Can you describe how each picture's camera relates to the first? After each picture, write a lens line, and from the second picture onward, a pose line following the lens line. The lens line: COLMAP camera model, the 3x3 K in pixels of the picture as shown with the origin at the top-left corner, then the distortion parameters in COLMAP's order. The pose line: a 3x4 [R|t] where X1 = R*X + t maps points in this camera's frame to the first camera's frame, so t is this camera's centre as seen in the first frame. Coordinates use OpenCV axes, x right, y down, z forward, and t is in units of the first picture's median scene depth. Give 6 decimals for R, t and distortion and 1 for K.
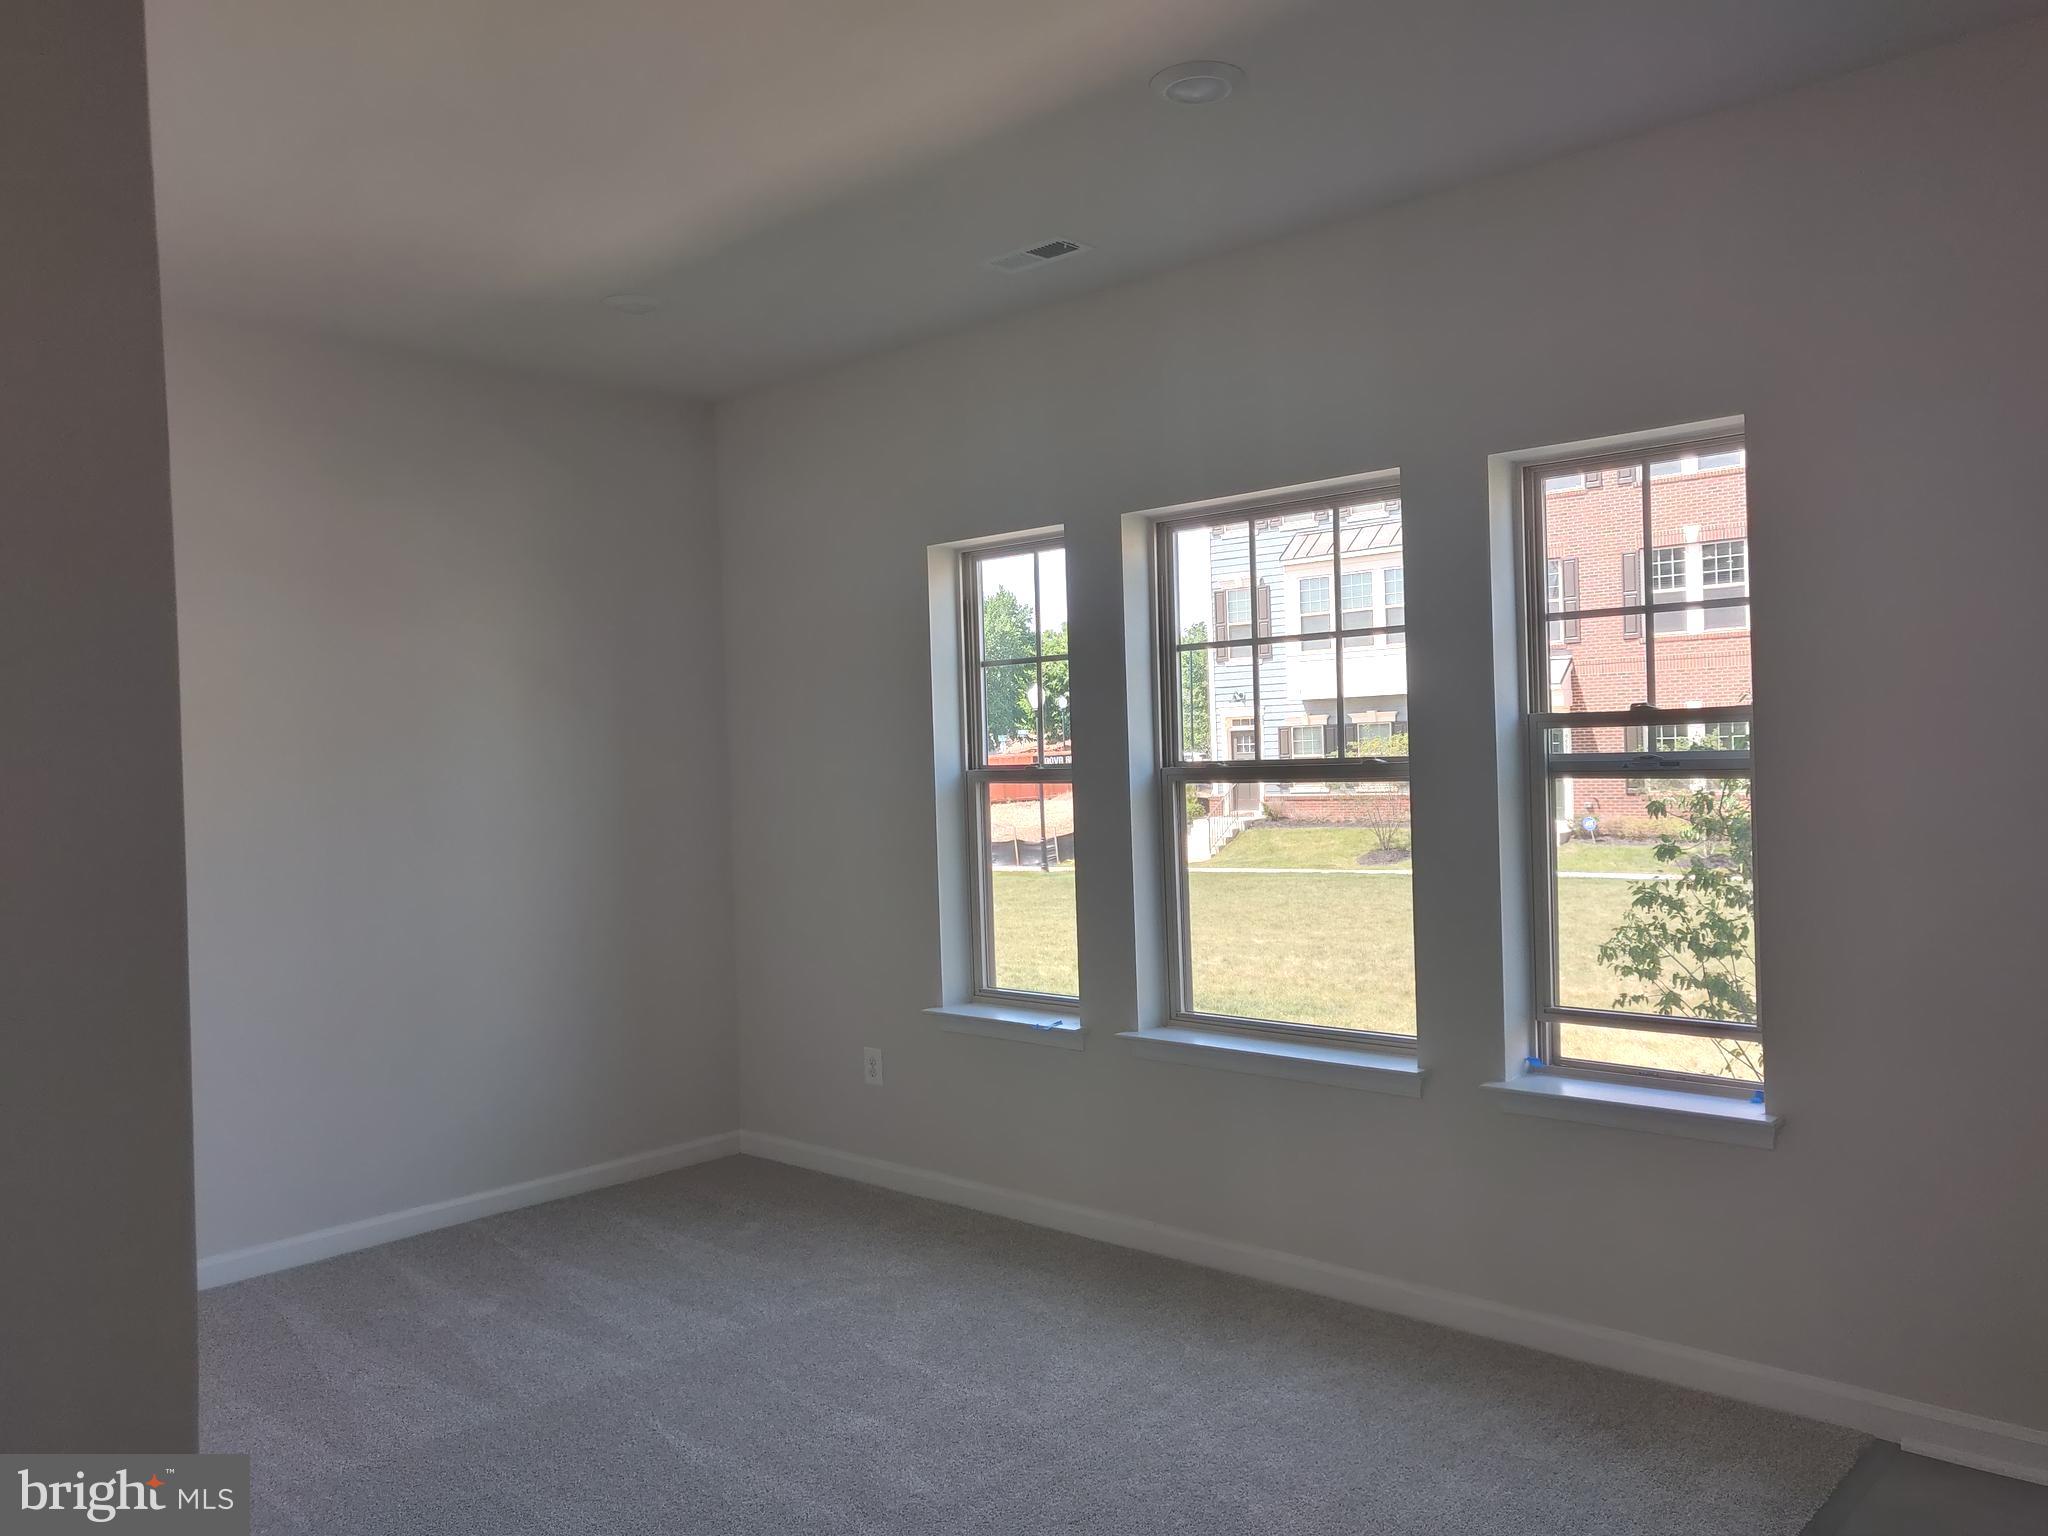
lens RADIAL K [[1582.5, 0, 1024.0], [0, 1582.5, 768.0], [0, 0, 1]] dist [0.008213, 0.002900]
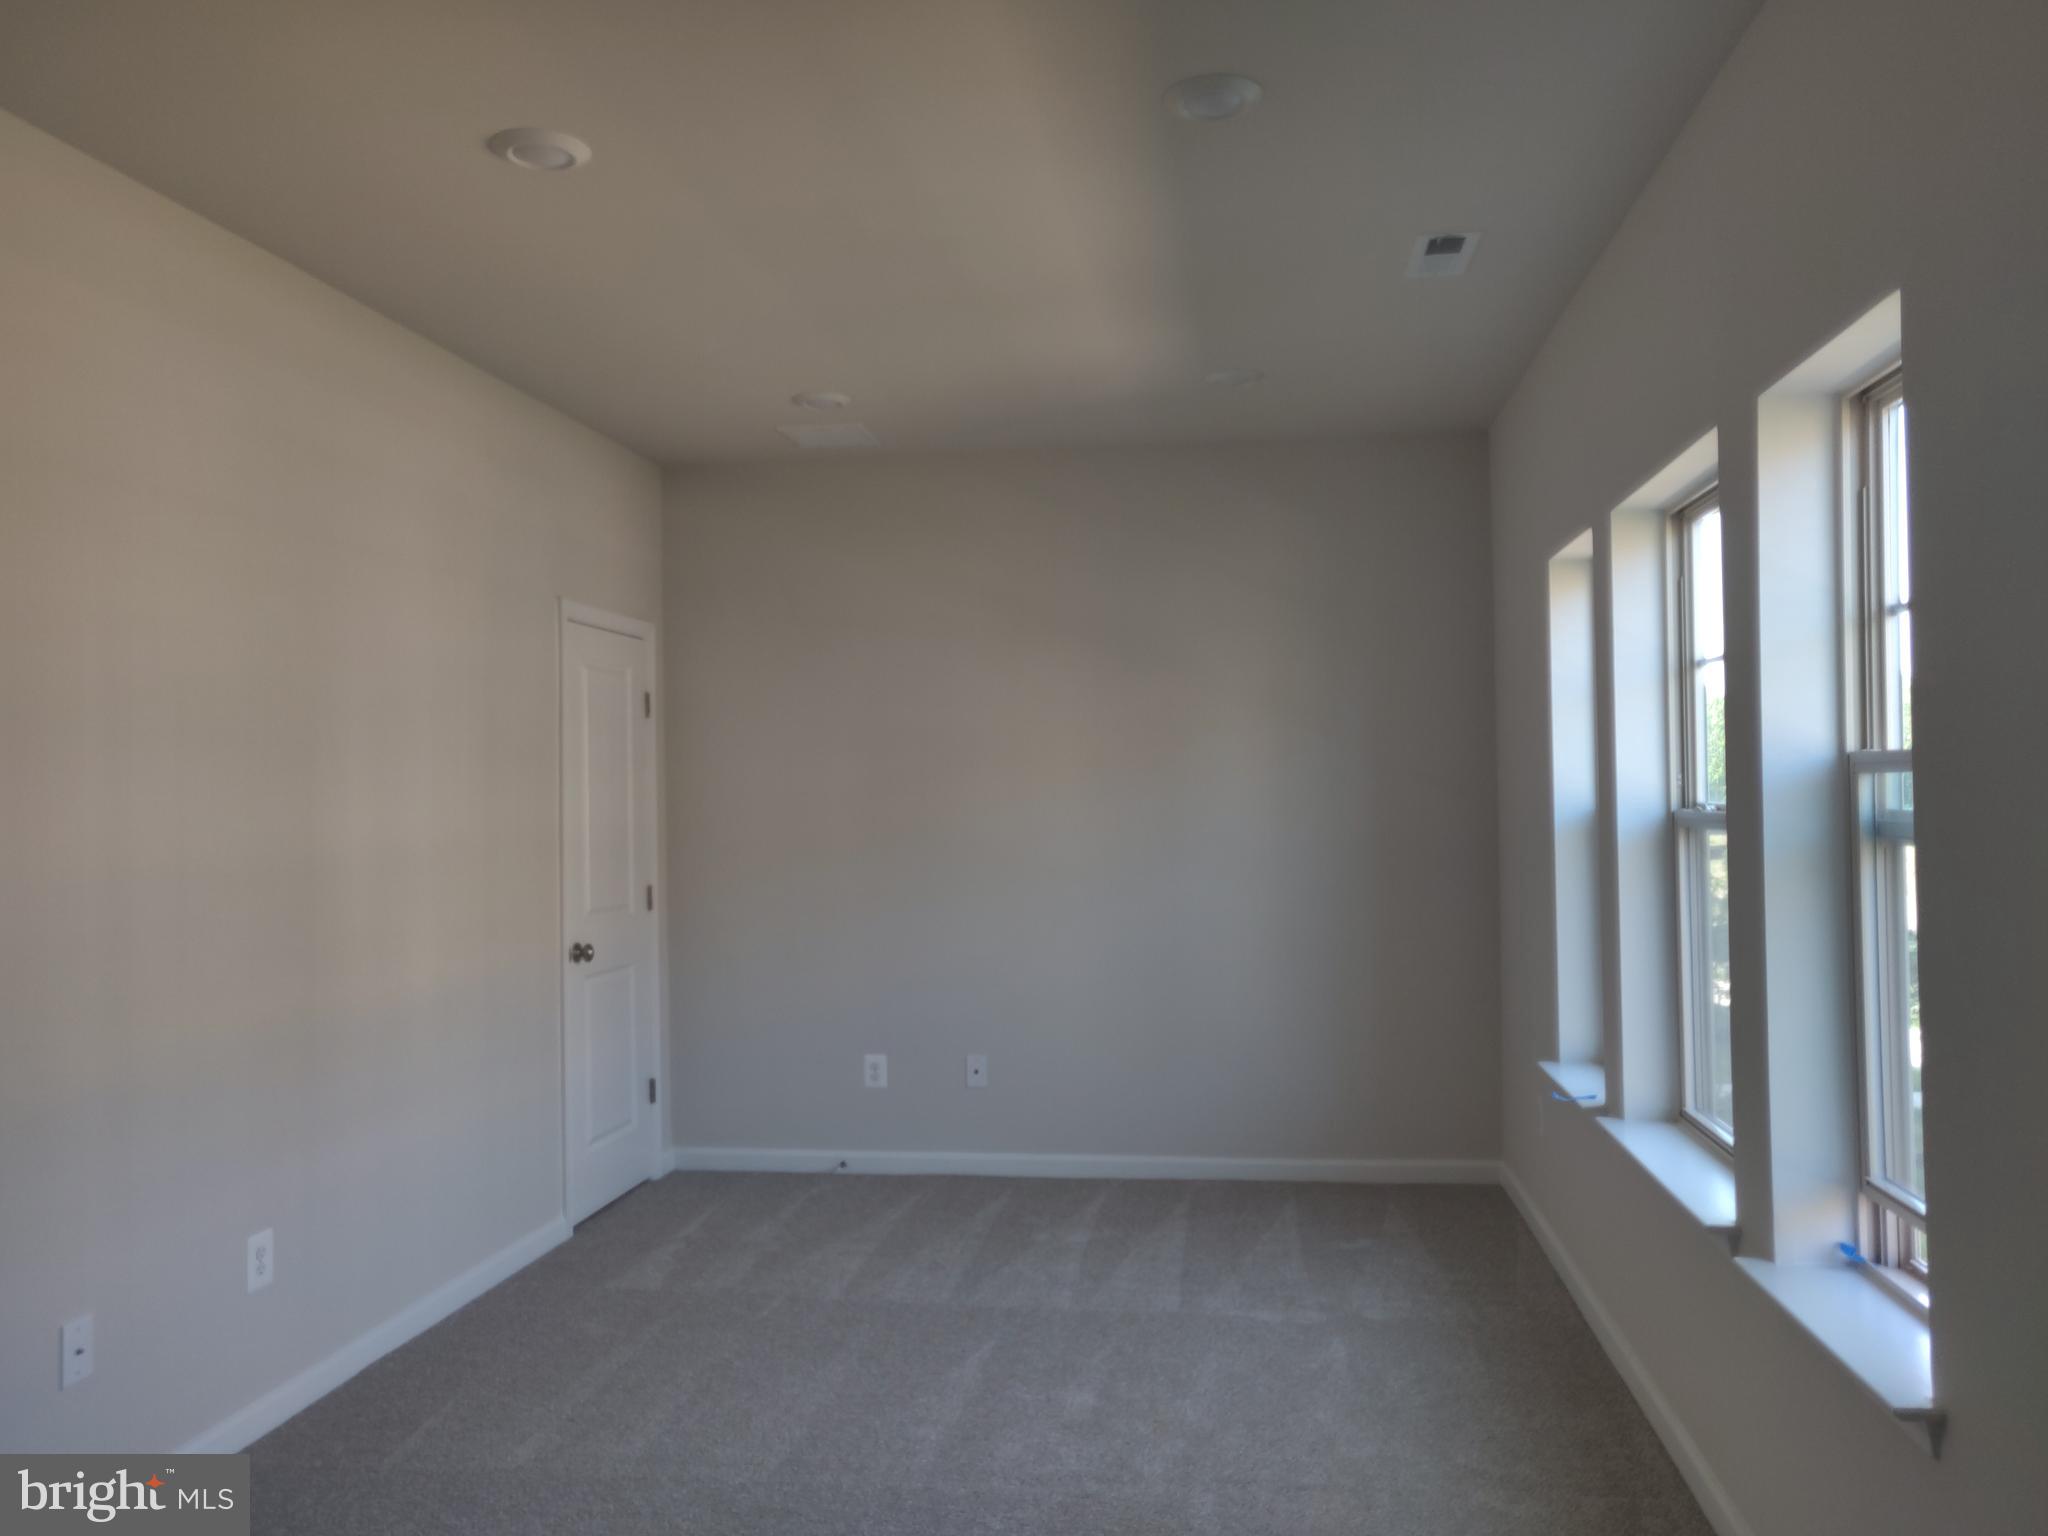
lens RADIAL K [[1582.5, 0, 1024.0], [0, 1582.5, 768.0], [0, 0, 1]] dist [0.008213, 0.002900]
pose [[0.569722, 0.008352, -0.821795, 0.636233], [-0.005619, 0.999965, 0.006268, -0.028529], [0.821818, 0.001047, 0.569749, 0.271521]]
